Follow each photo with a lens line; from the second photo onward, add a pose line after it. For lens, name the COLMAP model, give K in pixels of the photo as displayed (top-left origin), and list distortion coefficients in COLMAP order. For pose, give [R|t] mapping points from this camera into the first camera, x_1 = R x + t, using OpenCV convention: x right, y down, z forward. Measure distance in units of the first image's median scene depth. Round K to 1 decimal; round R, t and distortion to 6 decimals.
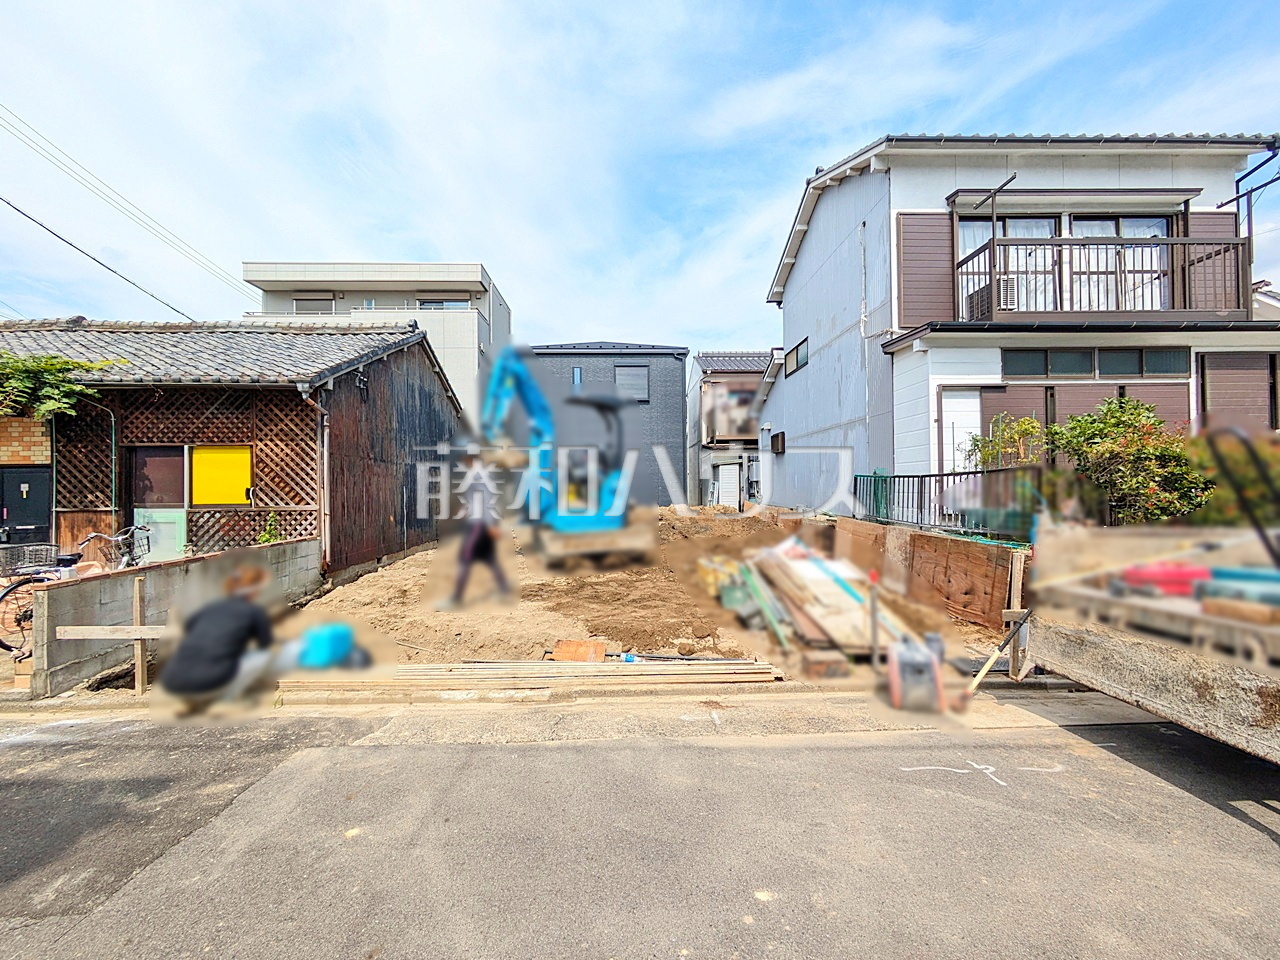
lens RADIAL K [[506.0, 0, 640.0], [0, 506.0, 480.0], [0, 0, 1]] dist [0.001447, 0.000715]
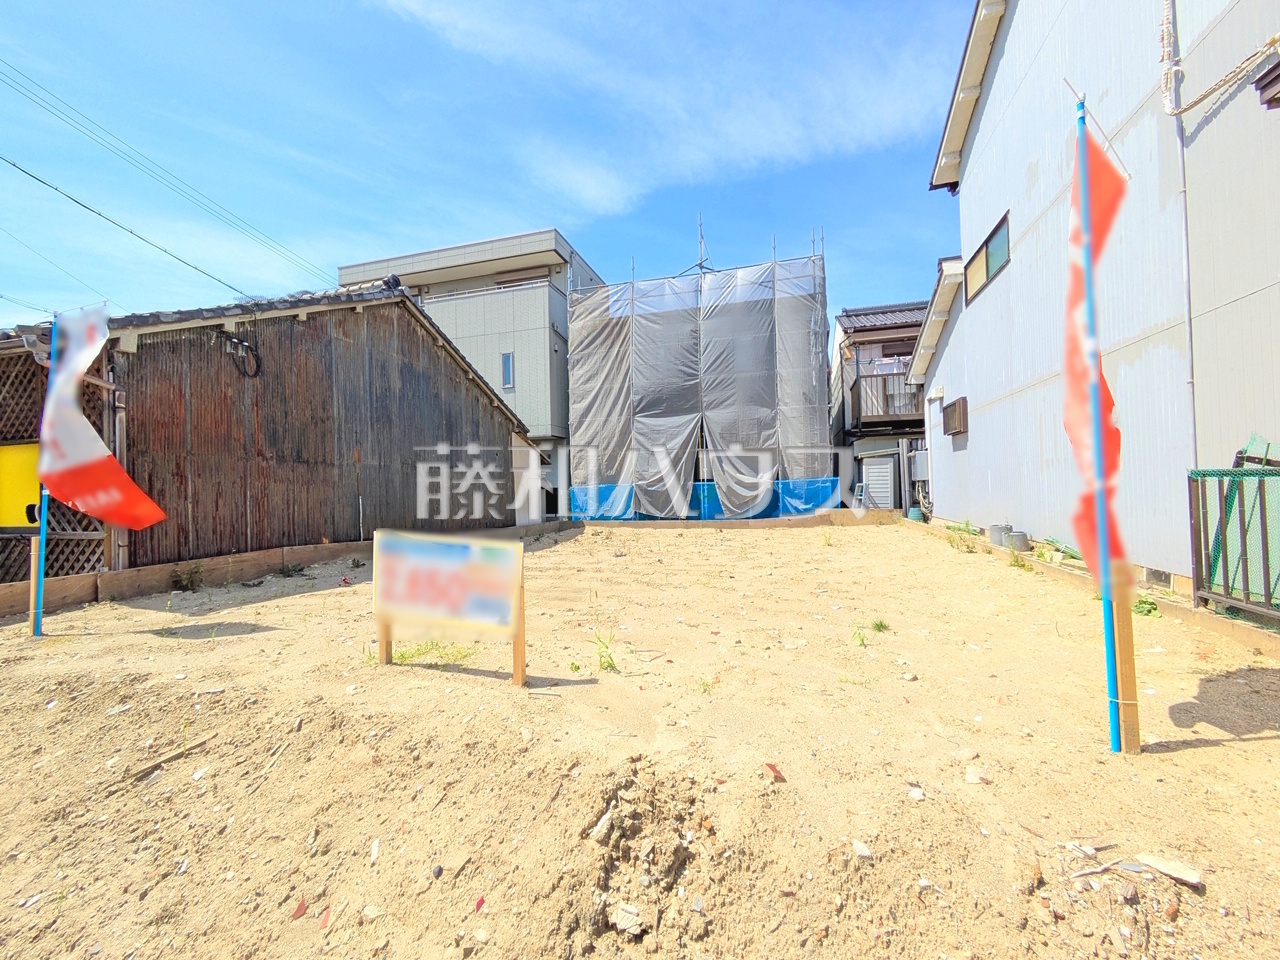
lens RADIAL K [[506.0, 0, 640.0], [0, 506.0, 480.0], [0, 0, 1]] dist [0.001447, 0.000715]
pose [[0.948434, -0.013657, -0.316681, 0.211560], [0.013492, 0.999905, -0.002714, -0.004840], [0.316688, -0.001698, 0.948528, 0.606712]]
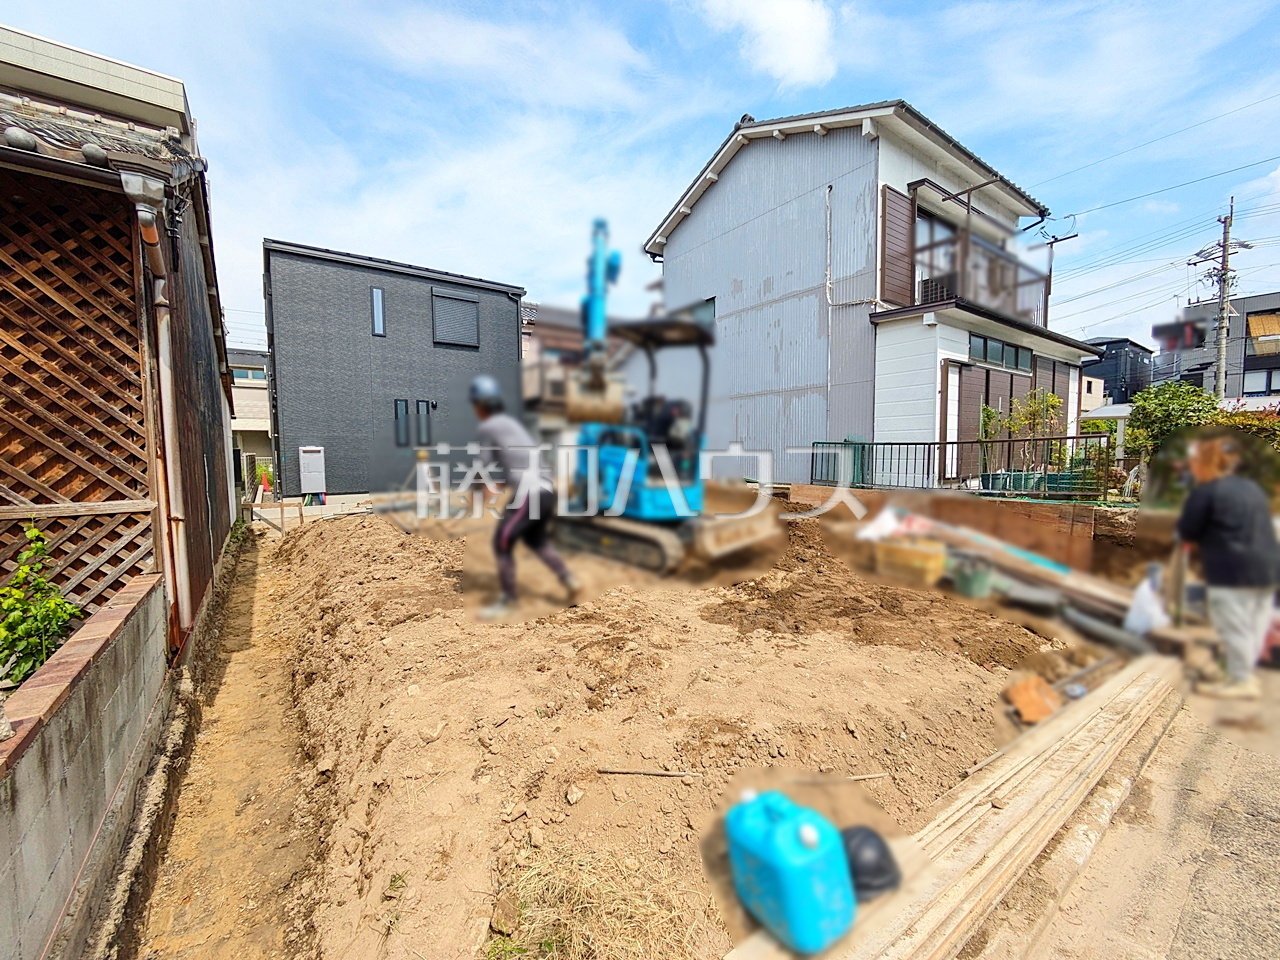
lens RADIAL K [[506.0, 0, 640.0], [0, 506.0, 480.0], [0, 0, 1]] dist [0.001447, 0.000715]
pose [[0.829424, -0.029391, 0.557846, -0.539156], [-0.005446, 0.998142, 0.060685, 0.007776], [-0.558593, -0.053372, 0.827723, 0.442992]]
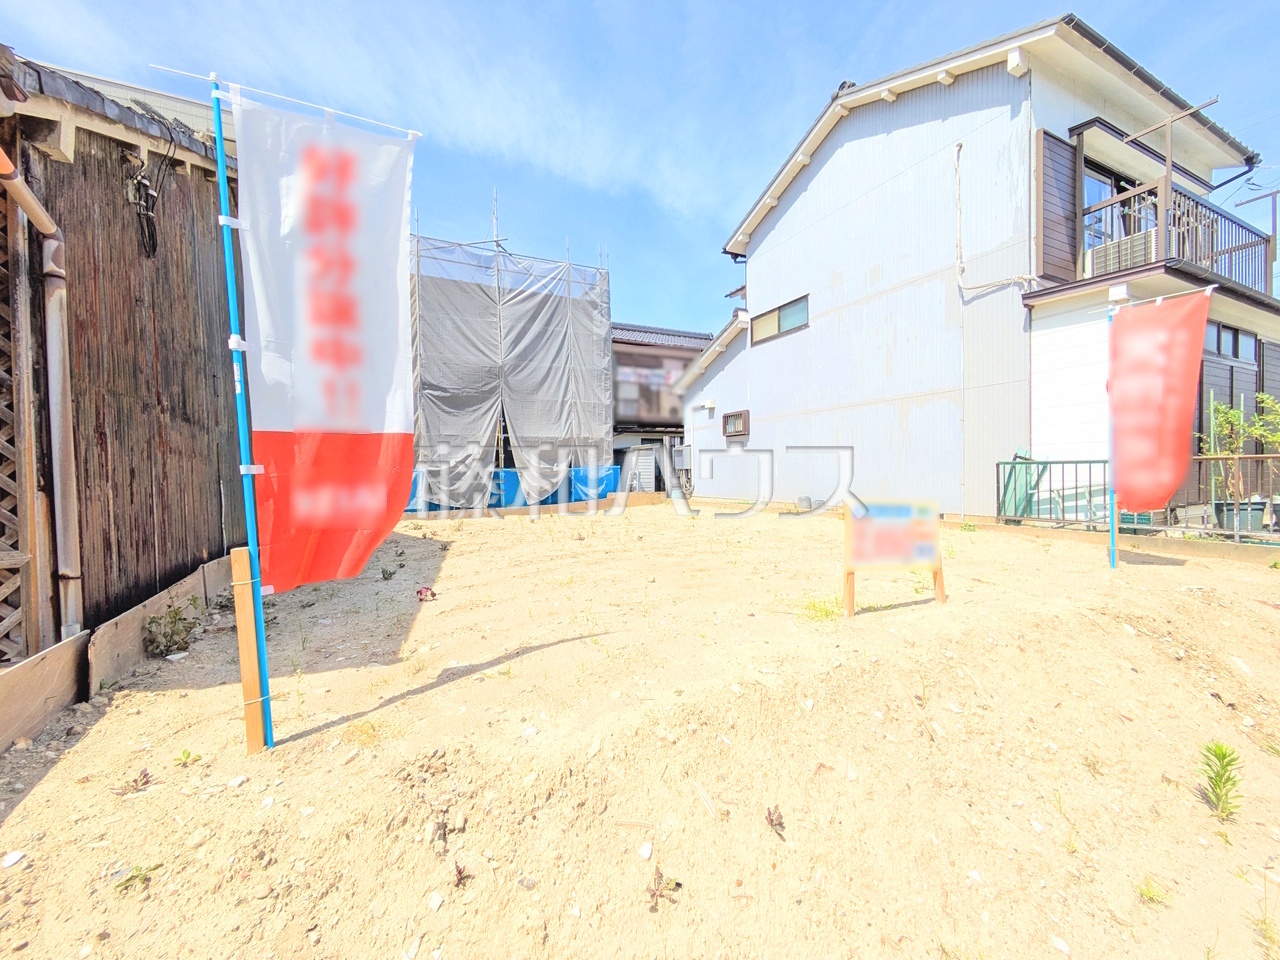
lens RADIAL K [[507.9, 0, 642.0], [0, 507.9, 476.8], [0, 0, 1]] dist [0.003932, 0.000686]
pose [[0.902608, -0.008069, 0.430389, -0.449527], [0.002329, 0.999901, 0.013860, 0.005513], [-0.430458, -0.011508, 0.902537, 0.596631]]
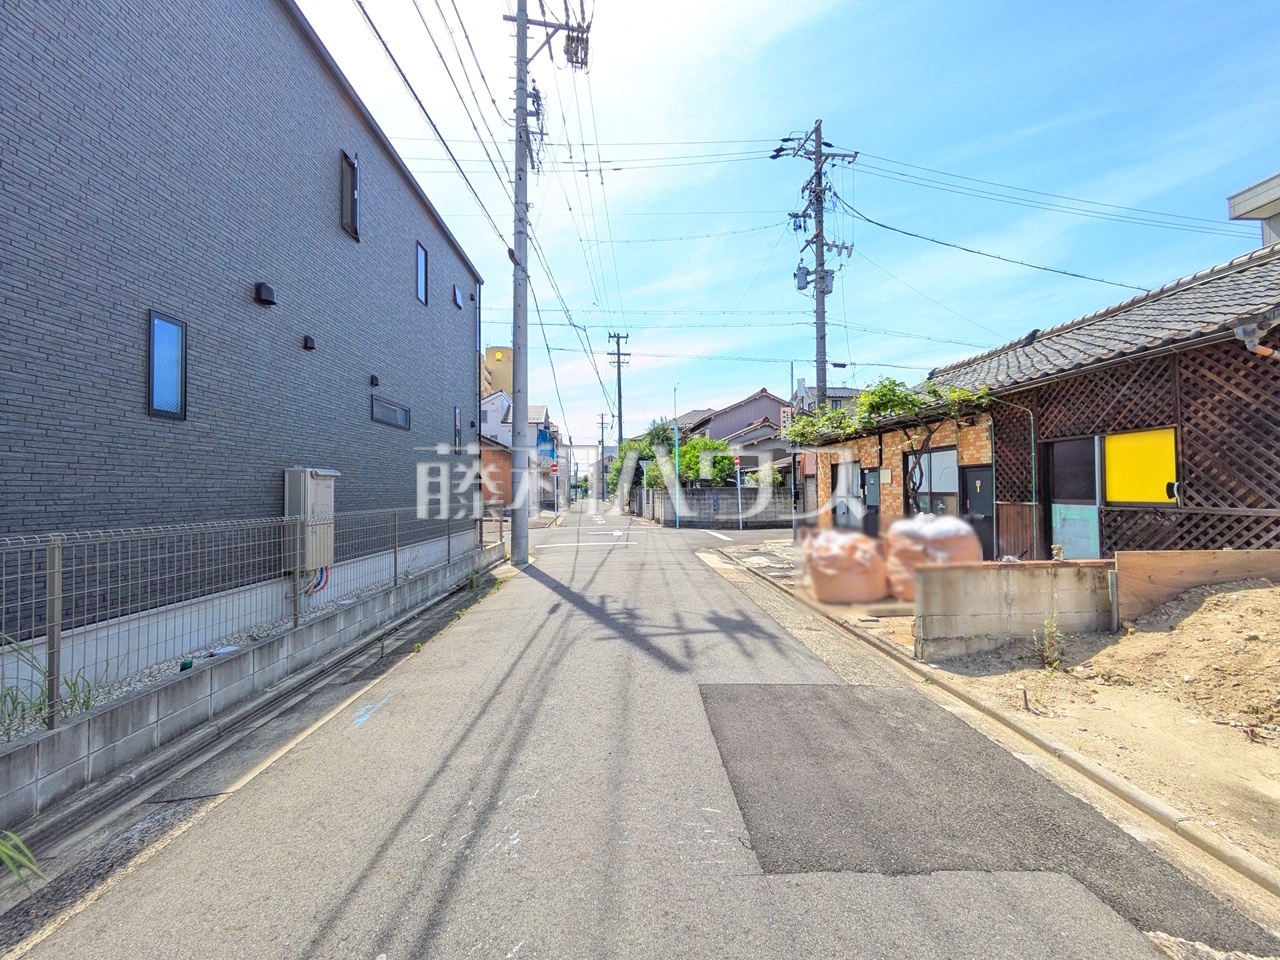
lens RADIAL K [[502.9, 0, 639.8], [0, 502.9, 479.3], [0, 0, 1]] dist [0.003951, 0.000322]
pose [[-0.002129, -0.011646, -0.999930, 0.001458], [0.019131, 0.999749, -0.011685, 0.003440], [0.999815, -0.019154, -0.001906, 0.186065]]
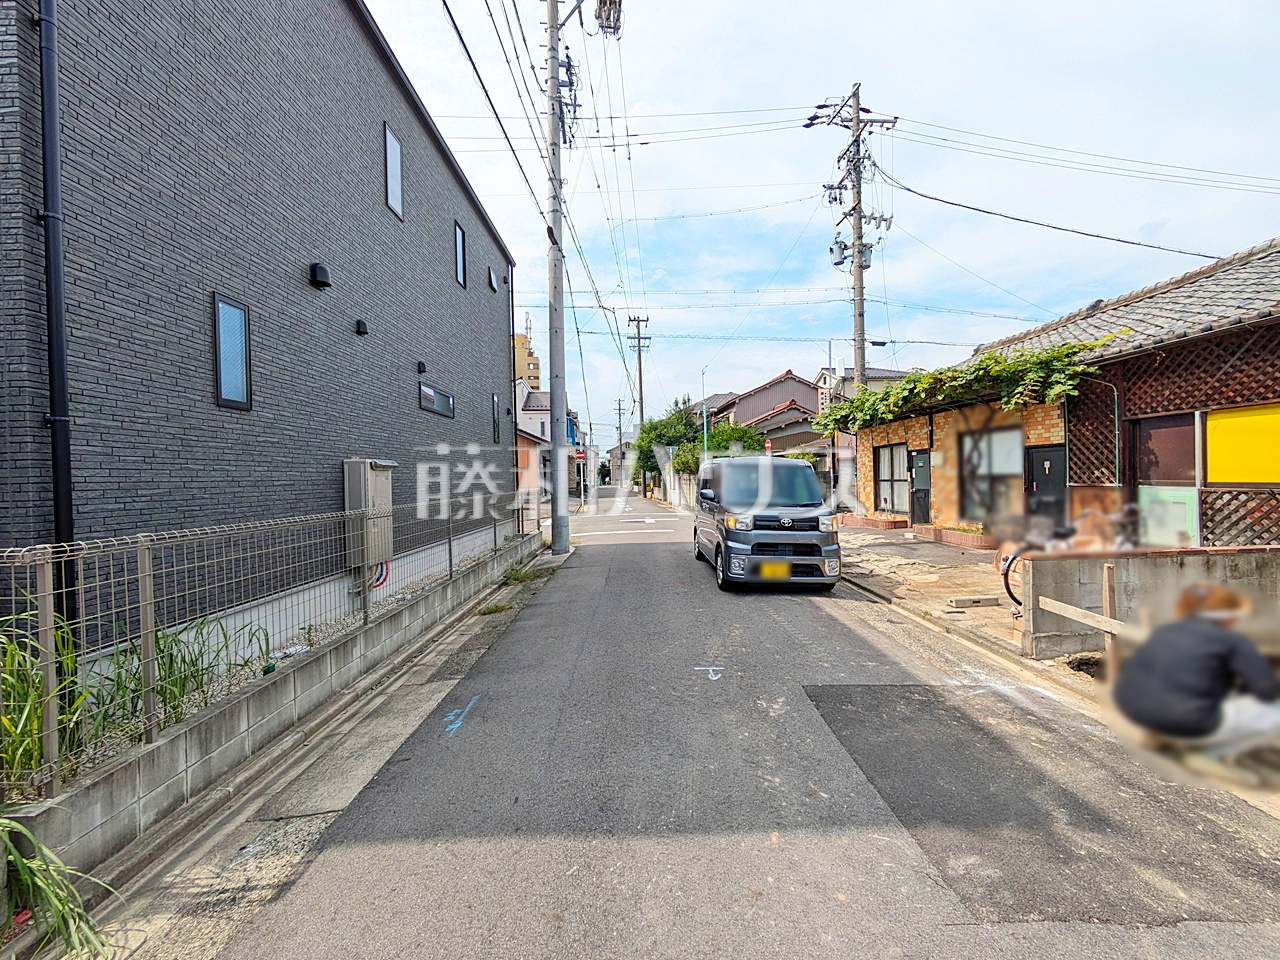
lens RADIAL K [[504.3, 0, 640.0], [0, 504.3, 480.0], [0, 0, 1]] dist [0.000909, 0.002049]
pose [[-0.028624, 0.017509, -0.999437, -0.036137], [0.033425, 0.999304, 0.016549, -0.000082], [0.999031, -0.032933, -0.029189, 0.105532]]
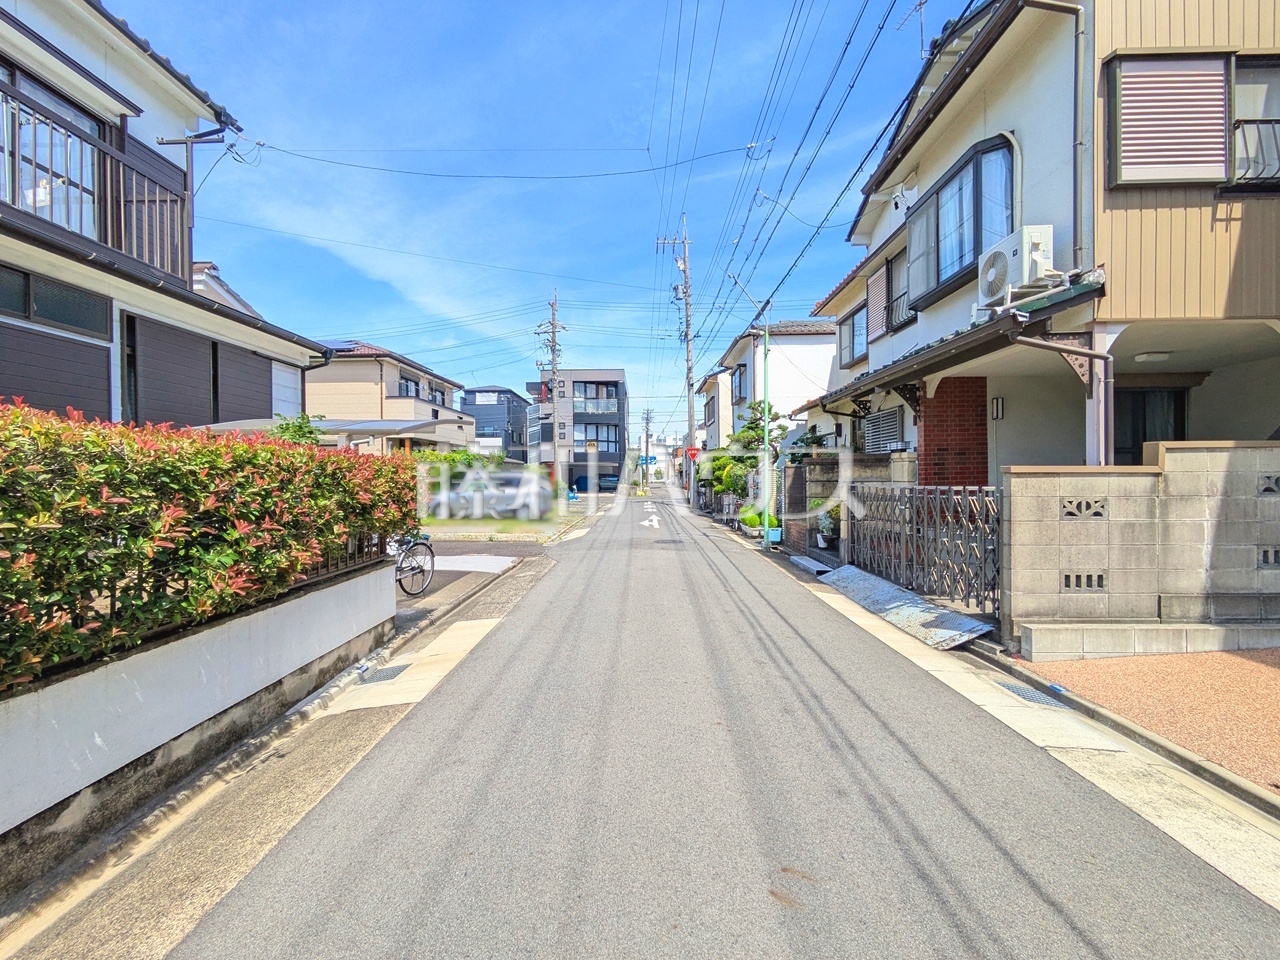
lens RADIAL K [[506.0, 0, 640.0], [0, 506.0, 480.0], [0, 0, 1]] dist [0.001447, 0.000715]
pose [[0.034872, 0.005086, 0.999379, 0.388079], [-0.005677, 0.999972, -0.004891, -0.009522], [-0.999376, -0.005502, 0.034900, 0.227655]]
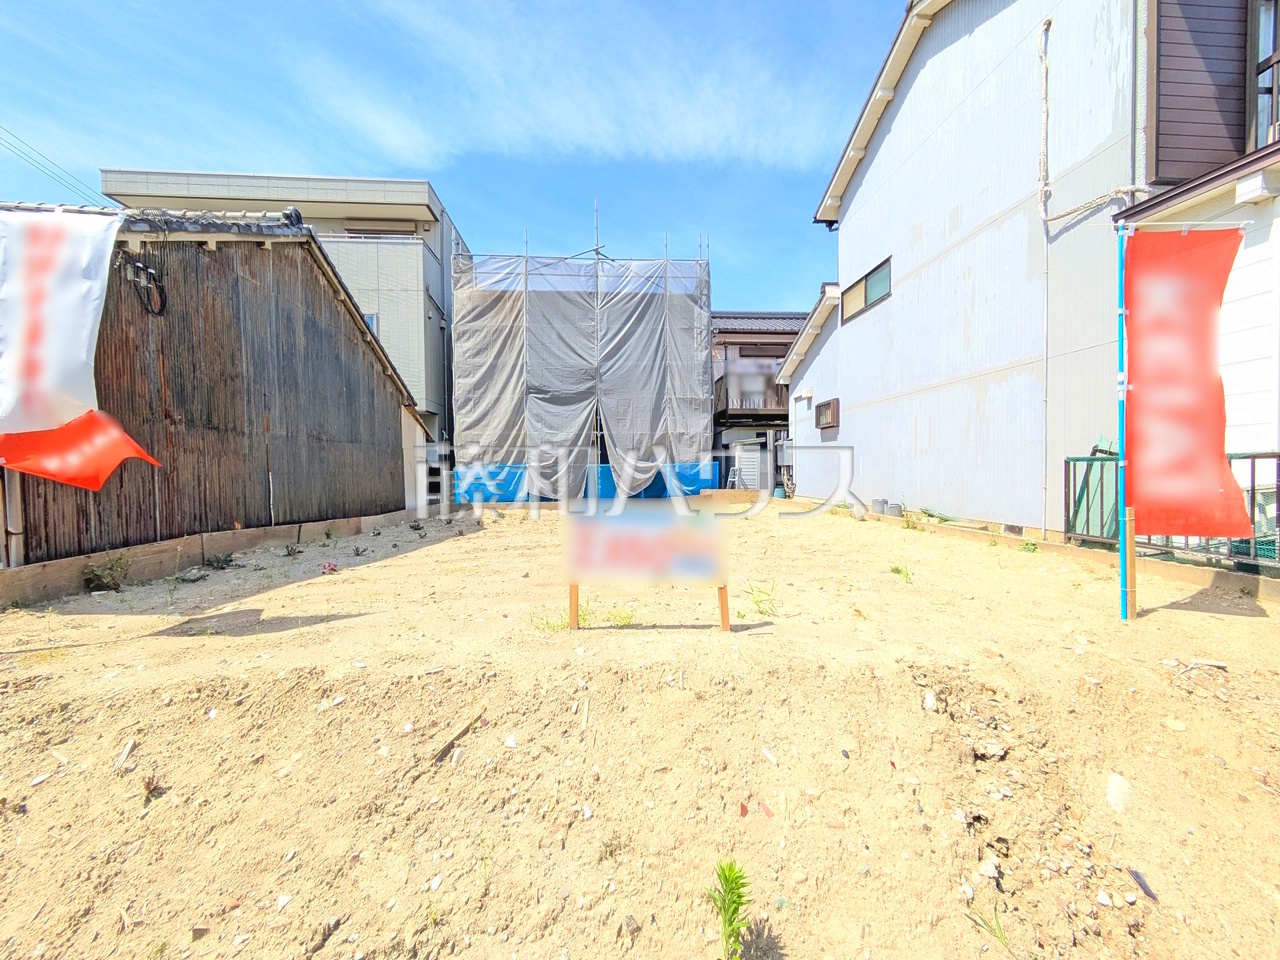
lens RADIAL K [[509.2, 0, 640.0], [0, 509.2, 480.0], [0, 0, 1]] dist [-0.017519, 0.014112]
pose [[0.999062, 0.001212, 0.043289, -0.064722], [-0.002478, 0.999570, 0.029208, 0.004016], [-0.043235, -0.029287, 0.998636, 0.518349]]
